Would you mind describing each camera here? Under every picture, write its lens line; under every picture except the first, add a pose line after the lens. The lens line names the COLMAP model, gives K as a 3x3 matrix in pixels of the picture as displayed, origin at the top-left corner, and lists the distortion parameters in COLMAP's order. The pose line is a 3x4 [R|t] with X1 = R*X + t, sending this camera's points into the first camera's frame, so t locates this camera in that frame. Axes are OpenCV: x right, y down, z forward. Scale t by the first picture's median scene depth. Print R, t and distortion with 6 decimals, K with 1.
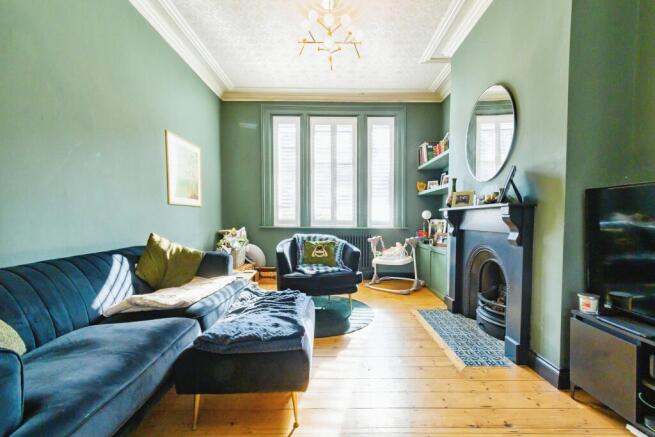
lens RADIAL K [[298.2, 0, 331.3], [0, 298.2, 224.5], [0, 0, 1]] dist [0.001394, -0.000069]
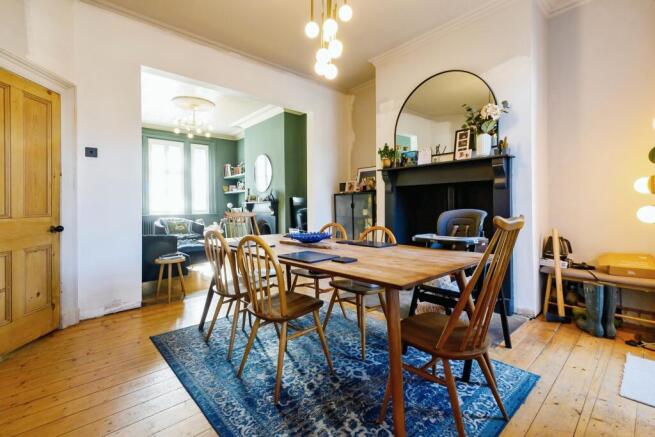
lens RADIAL K [[298.2, 0, 331.7], [0, 298.2, 219.0], [0, 0, 1]] dist [0.001394, -0.000069]
pose [[0.749766, -0.042830, 0.660315, -0.422415], [0.031953, 0.999082, 0.028522, 0.016609], [-0.660931, -0.000286, 0.750447, -0.751276]]
